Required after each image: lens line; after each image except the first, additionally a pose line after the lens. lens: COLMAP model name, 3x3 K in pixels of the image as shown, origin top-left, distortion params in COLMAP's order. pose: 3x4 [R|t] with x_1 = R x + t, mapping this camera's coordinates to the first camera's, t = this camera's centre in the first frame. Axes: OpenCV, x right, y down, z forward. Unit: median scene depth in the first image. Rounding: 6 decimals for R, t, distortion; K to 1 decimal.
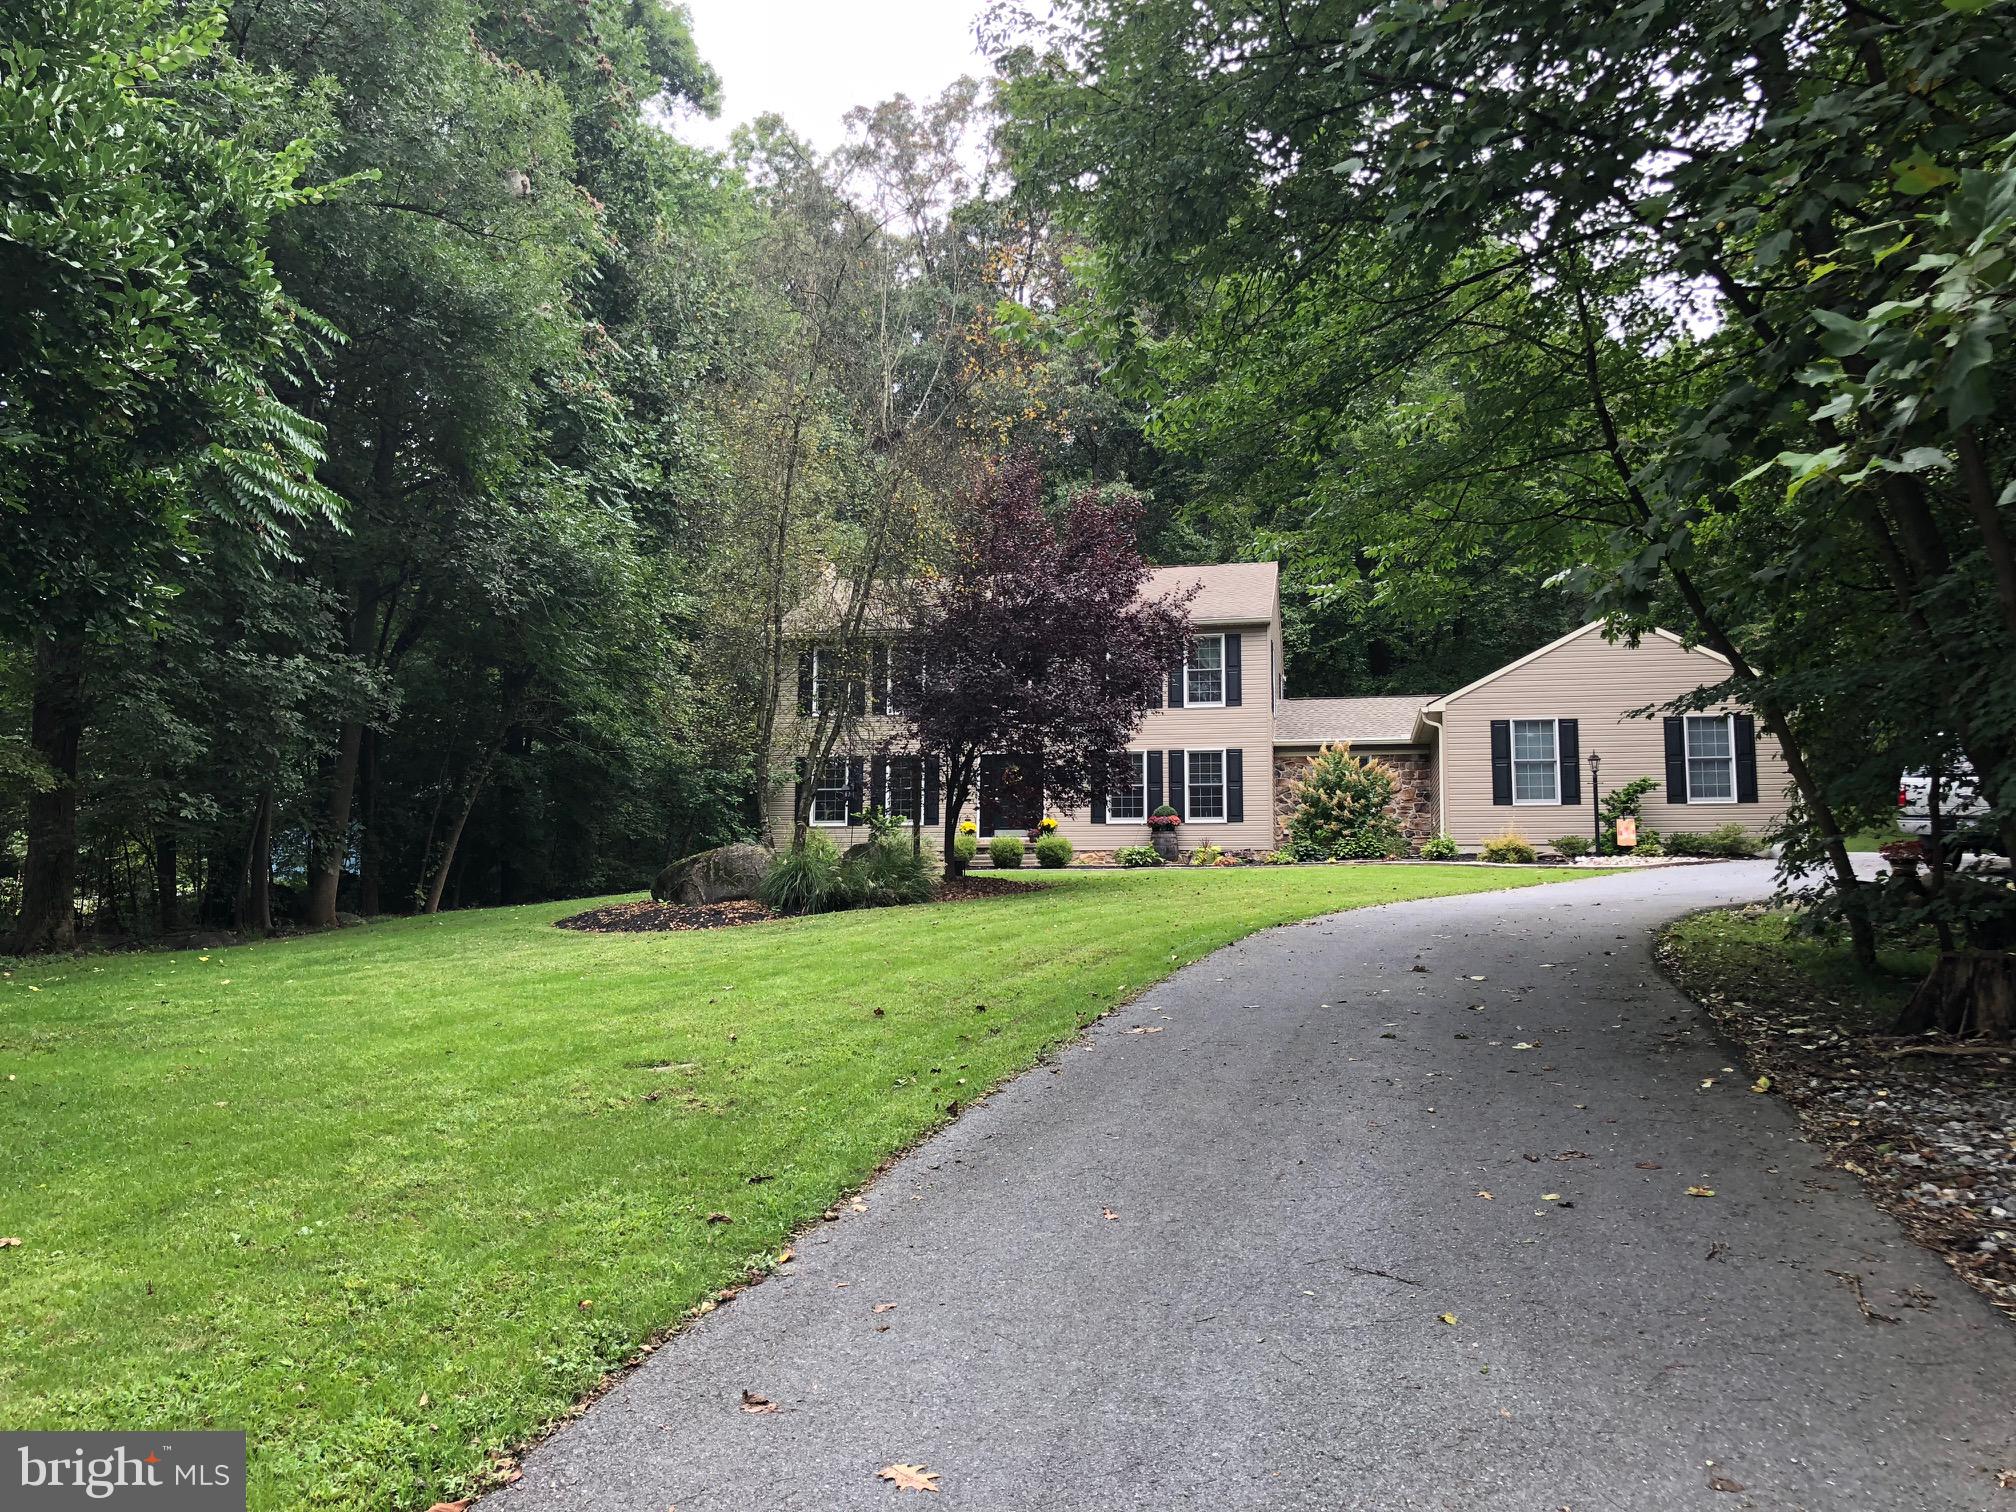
lens RADIAL K [[1678.8, 0, 1039.2], [0, 1678.8, 734.1], [0, 0, 1]] dist [0.041180, -0.053125]
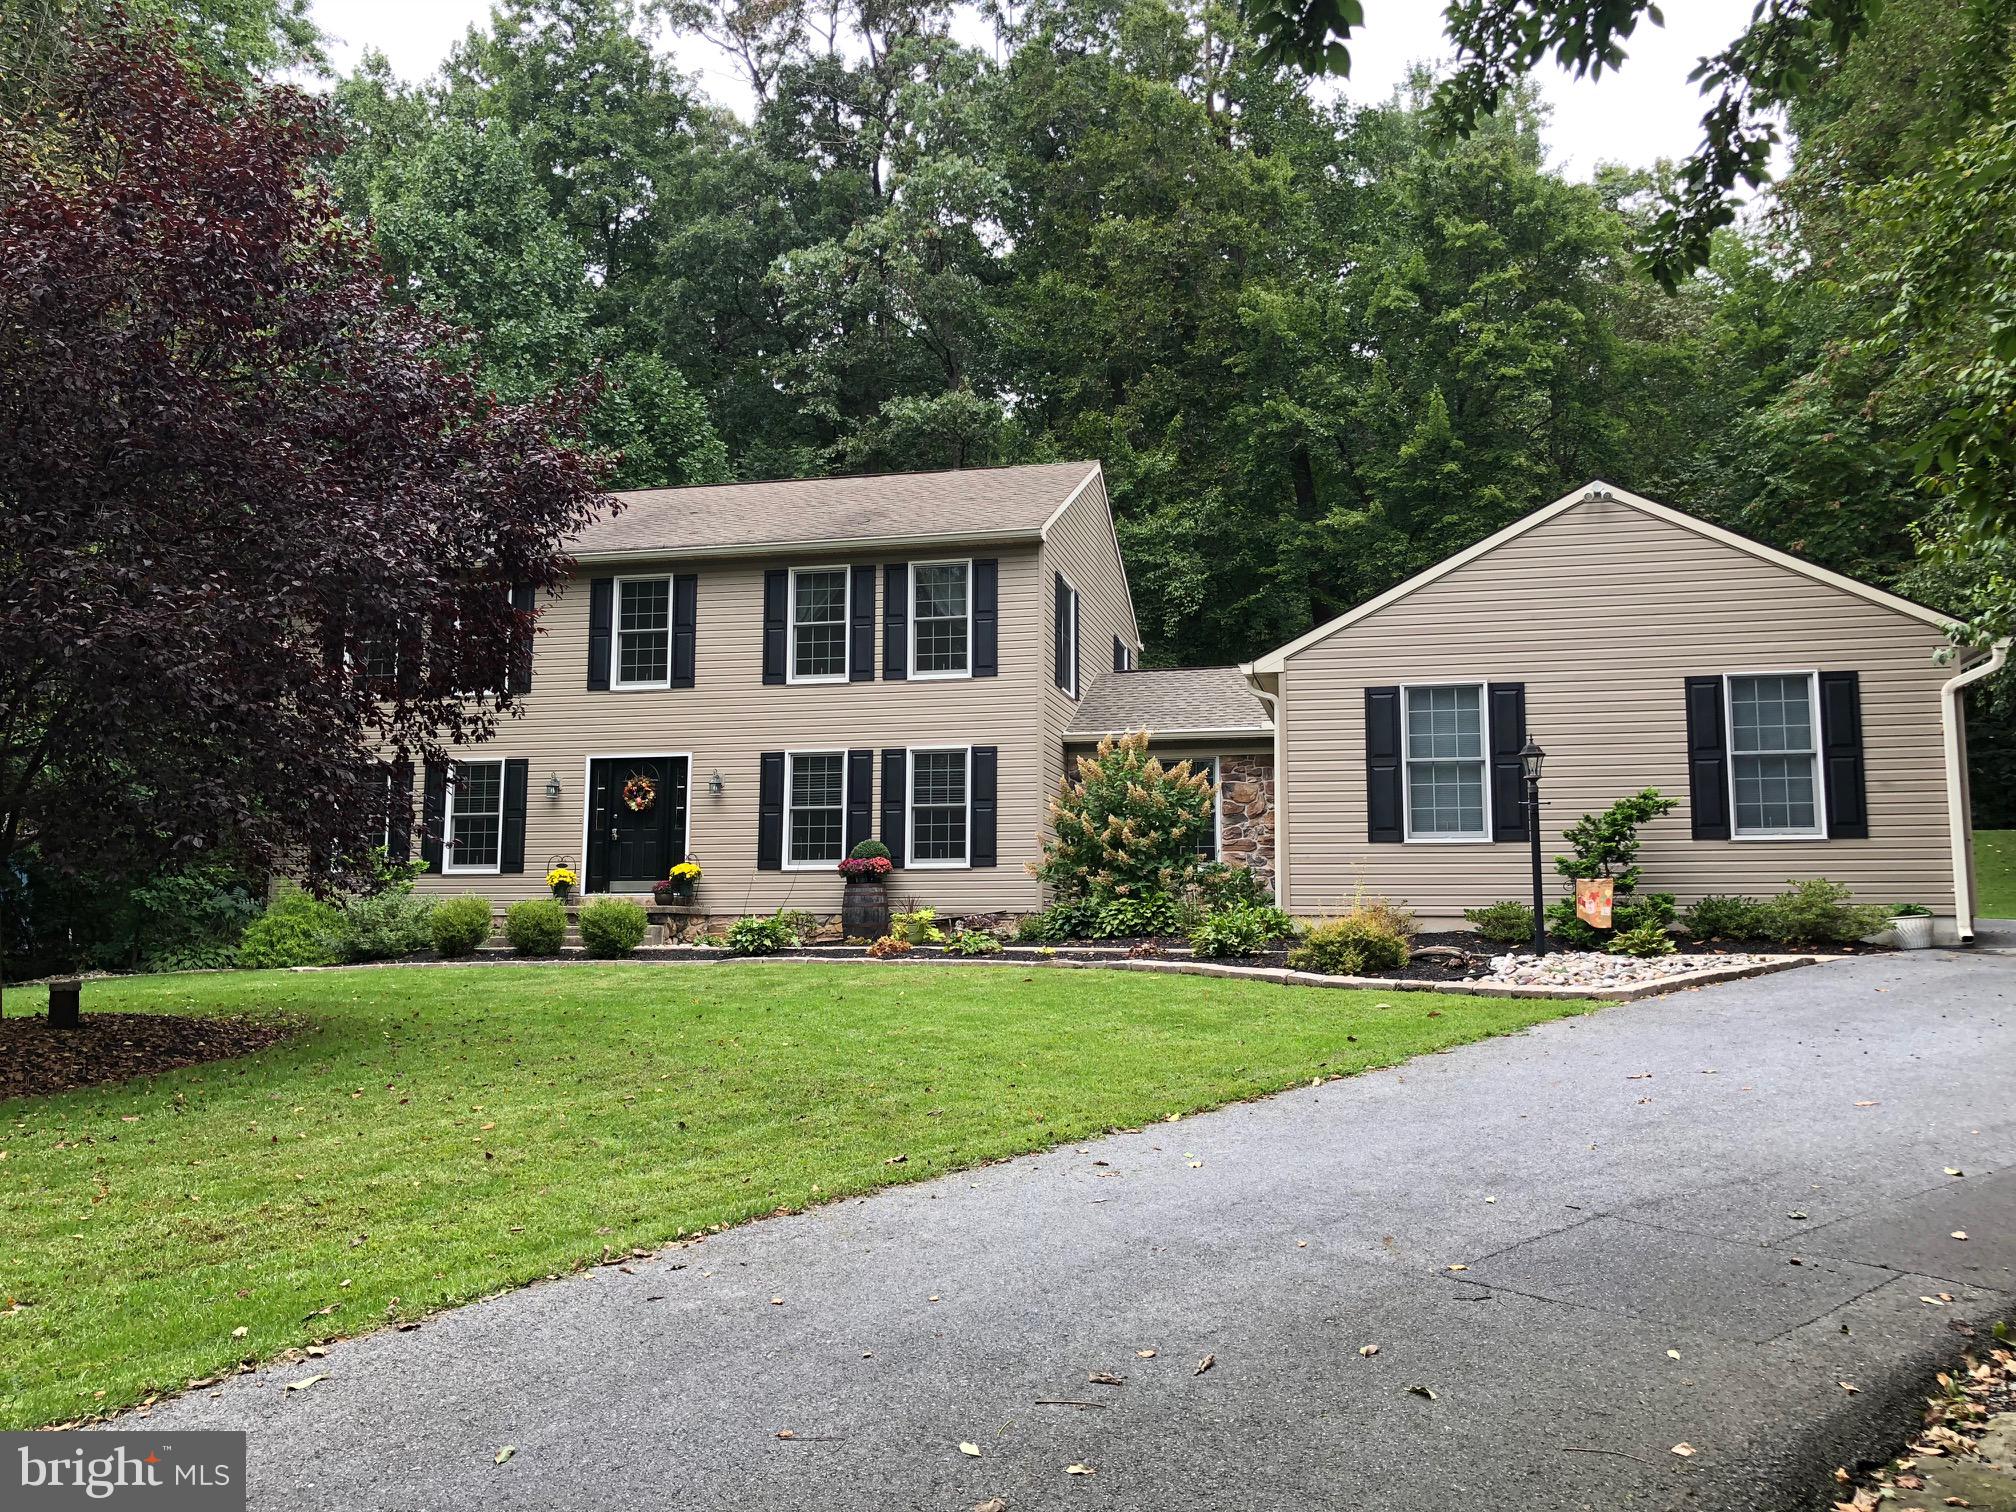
lens RADIAL K [[1639.9, 0, 1054.2], [0, 1639.9, 724.8], [0, 0, 1]] dist [0.060797, -0.095150]
pose [[0.999212, -0.007193, -0.039027, 0.165789], [0.006658, 0.999882, -0.013822, 0.009396], [0.039122, 0.013551, 0.999143, 0.407762]]
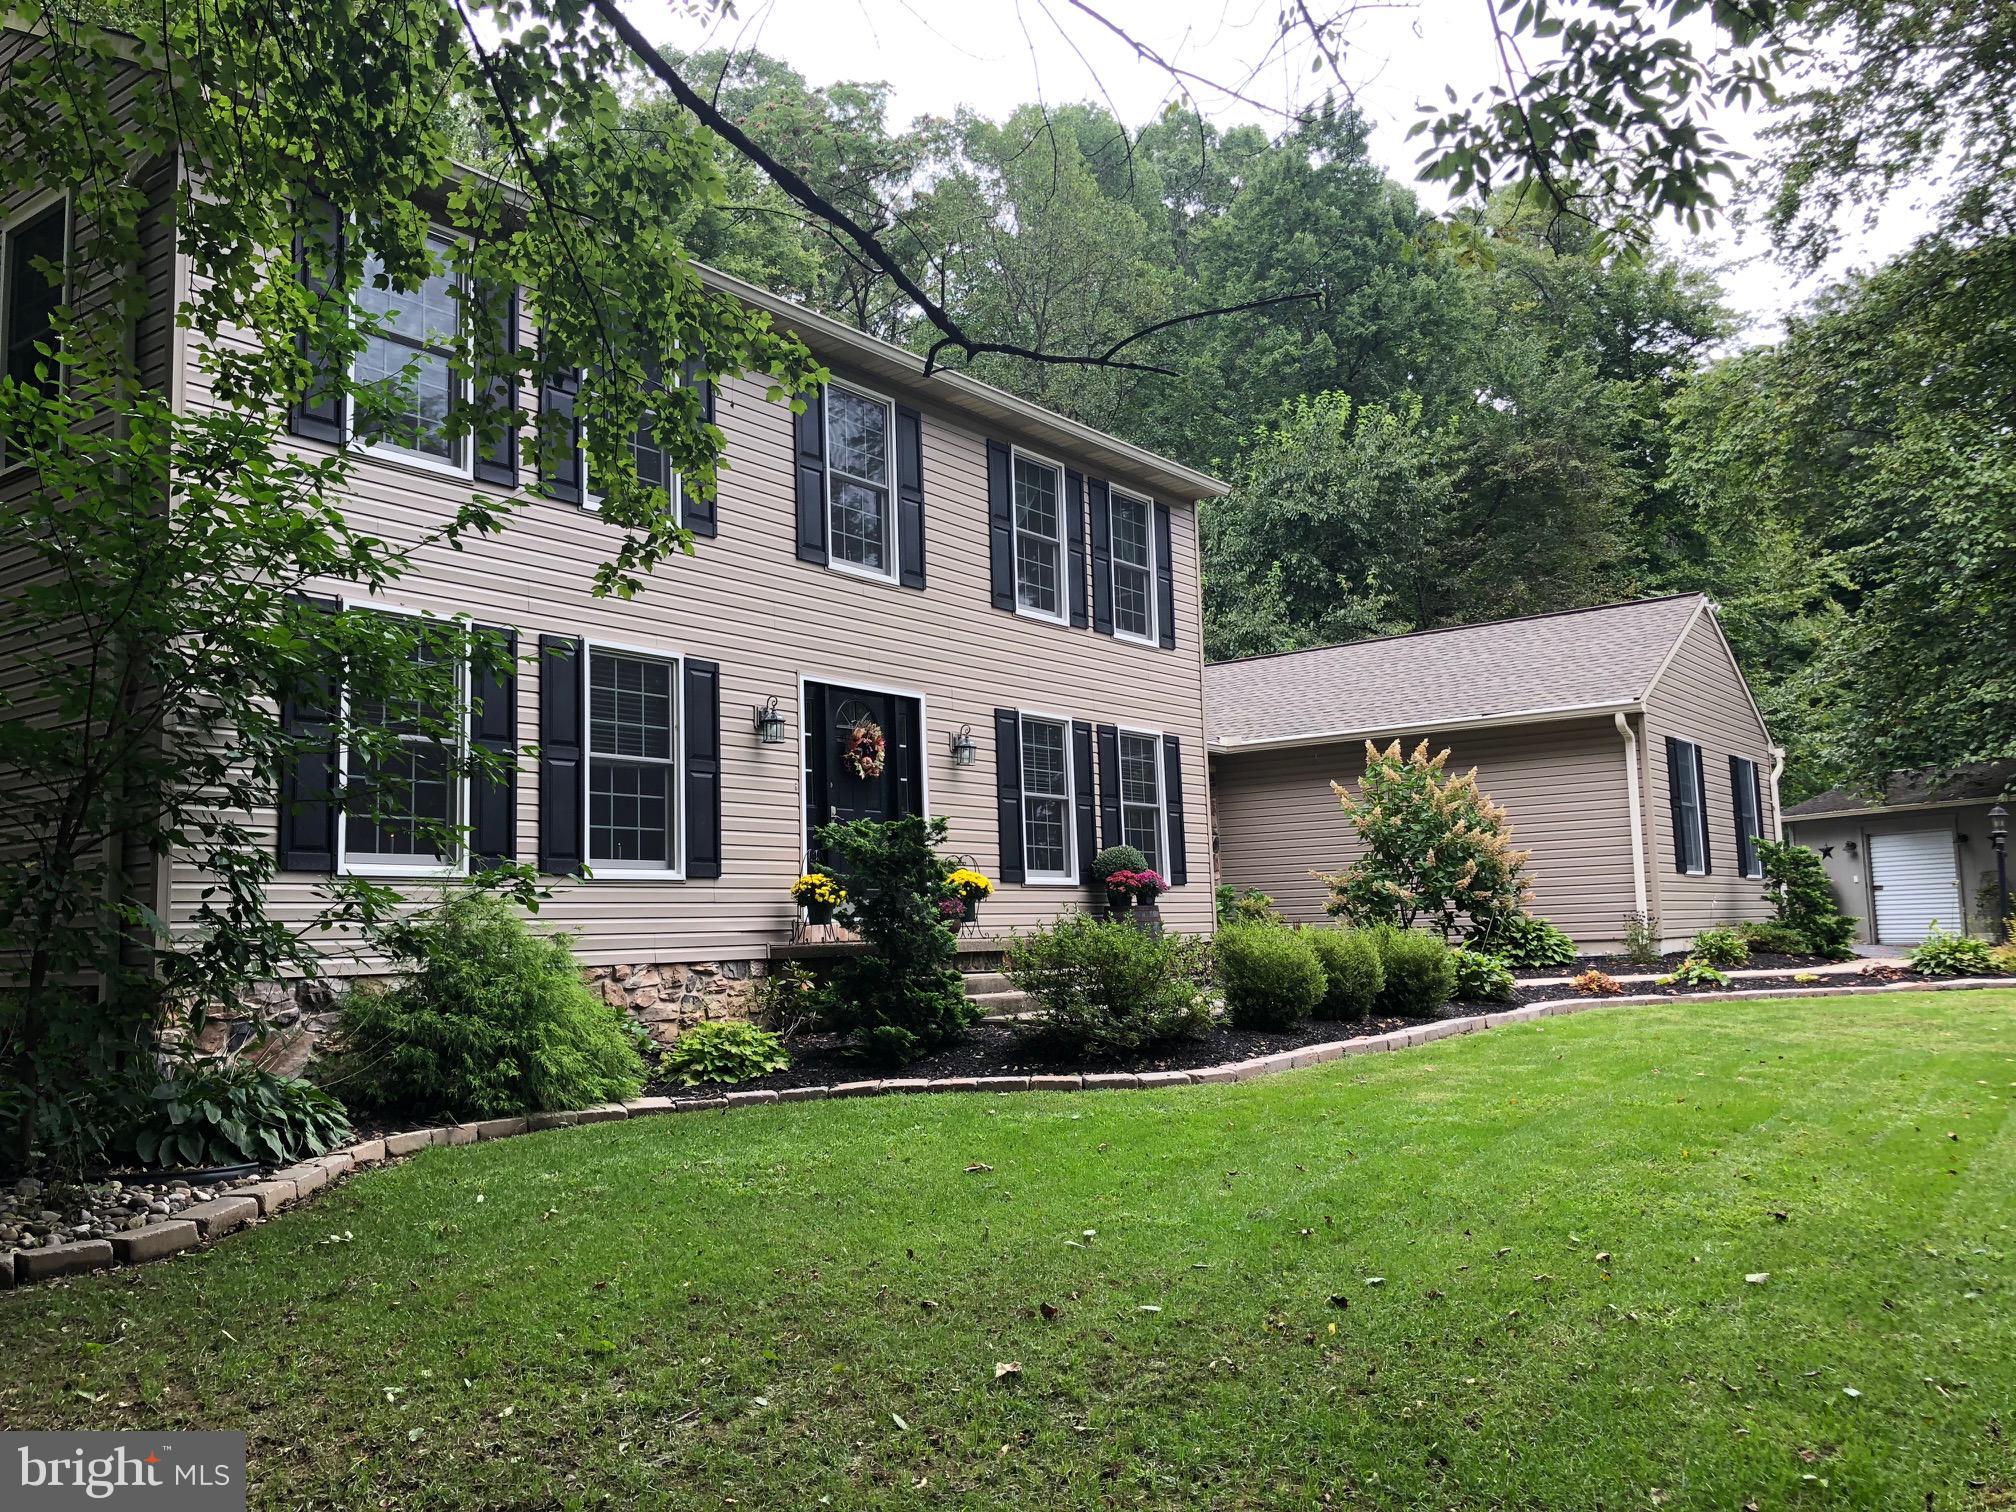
lens RADIAL K [[1643.3, 0, 993.9], [0, 1643.3, 744.7], [0, 0, 1]] dist [0.064777, -0.100385]
pose [[0.441009, 0.089500, 0.893029, -0.338857], [-0.075257, 0.995199, -0.062575, 0.045848], [-0.894342, -0.039610, 0.445627, 0.836902]]
